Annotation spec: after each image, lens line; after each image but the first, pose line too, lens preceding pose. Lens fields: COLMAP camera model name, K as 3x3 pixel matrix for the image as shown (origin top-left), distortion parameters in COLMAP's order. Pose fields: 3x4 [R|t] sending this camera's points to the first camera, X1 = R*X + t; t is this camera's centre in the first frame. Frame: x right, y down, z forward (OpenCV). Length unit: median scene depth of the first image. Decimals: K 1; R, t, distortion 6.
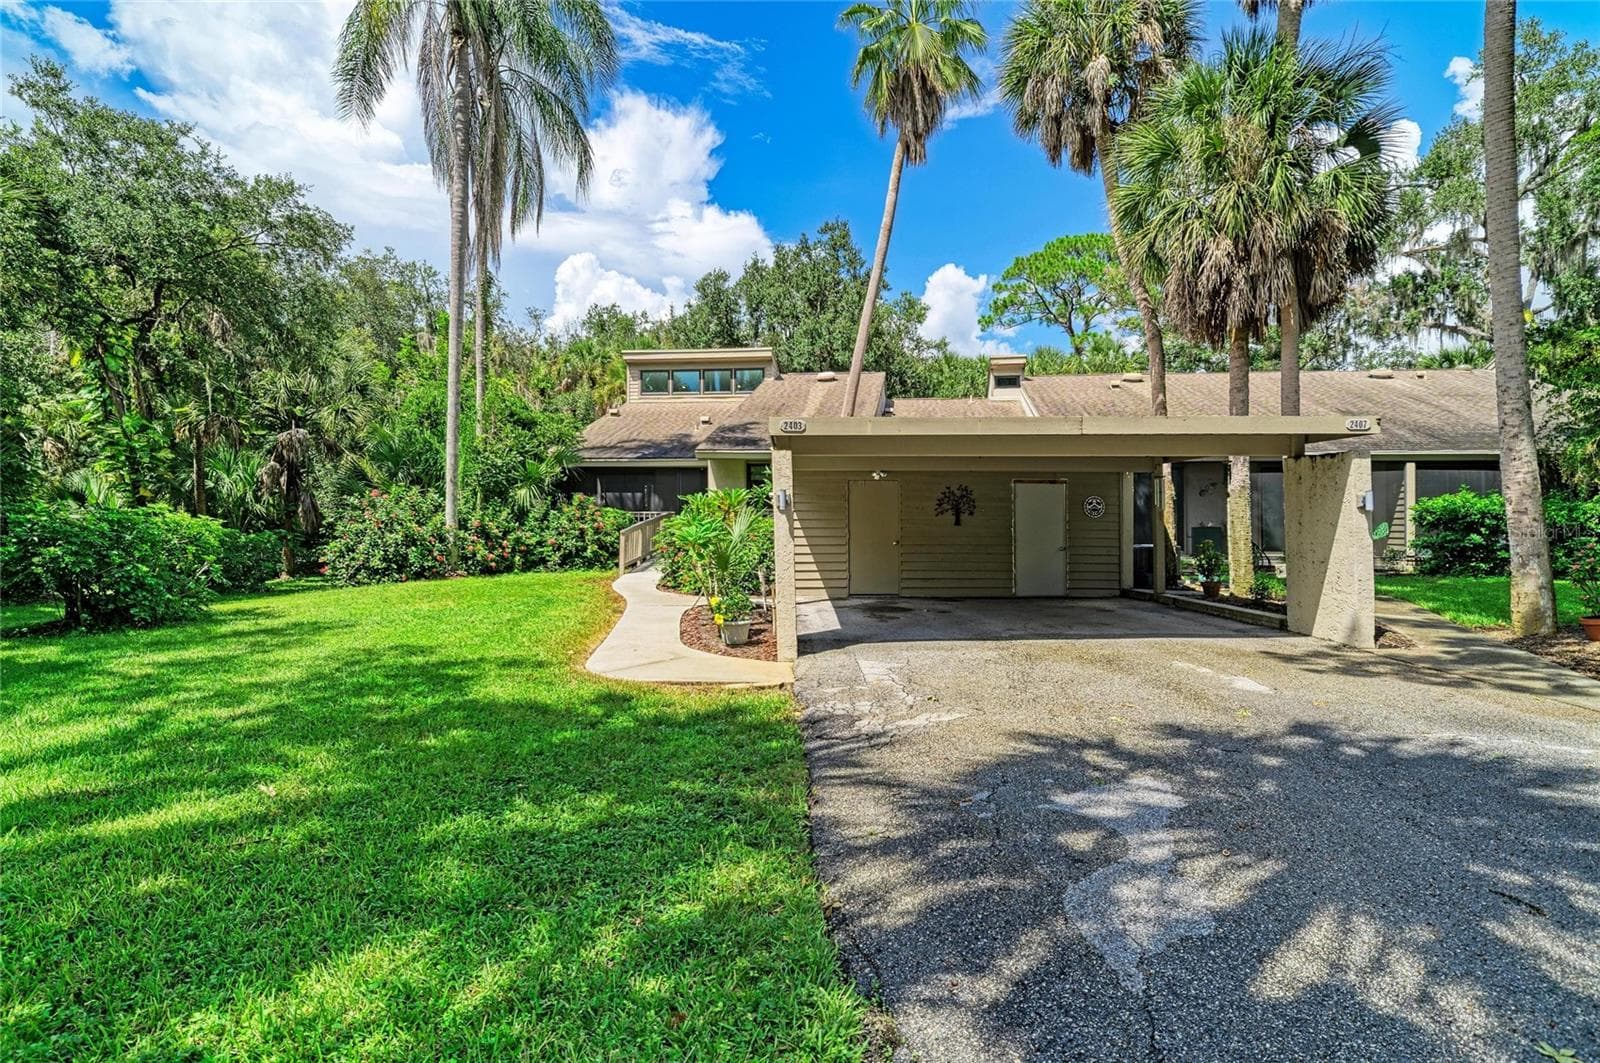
lens RADIAL K [[641.4, 0, 800.0], [0, 641.4, 531.5], [0, 0, 1]] dist [-0.001328, -0.000185]
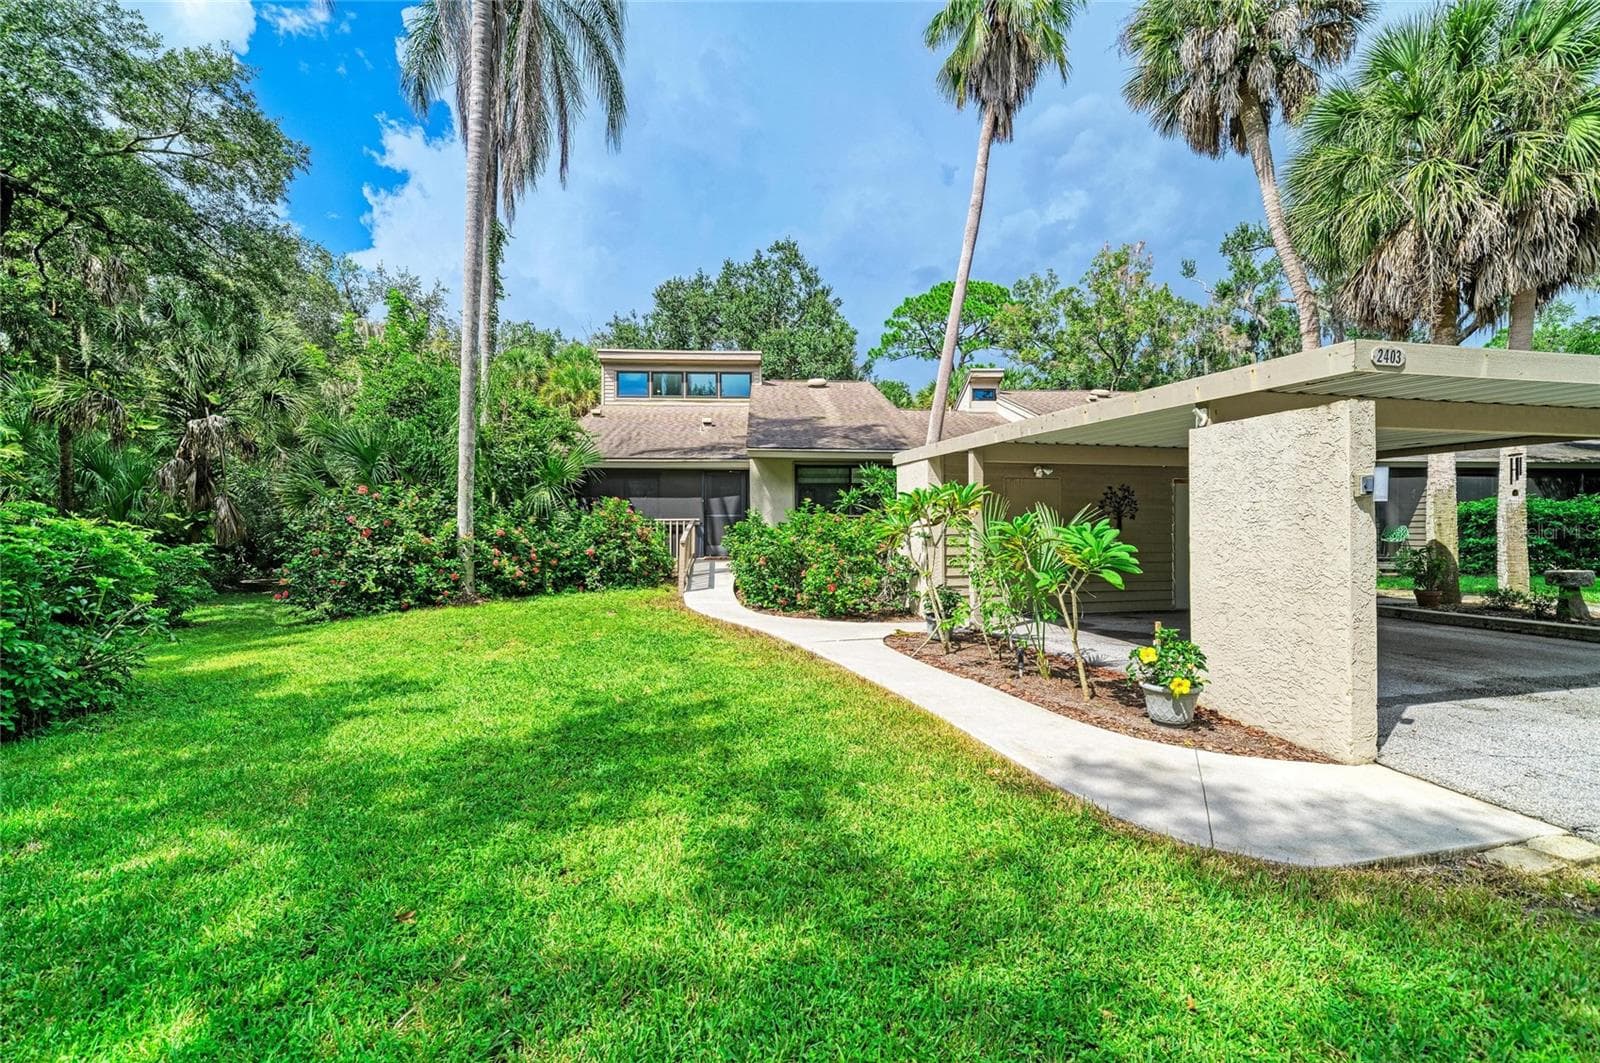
lens RADIAL K [[576.3, 0, 800.0], [0, 576.3, 531.5], [0, 0, 1]] dist [-0.001142, 0.004077]
pose [[0.986734, -0.006989, 0.162196, -0.231139], [0.008741, 0.999911, -0.010089, -0.002800], [-0.162111, 0.011373, 0.986707, 0.216519]]
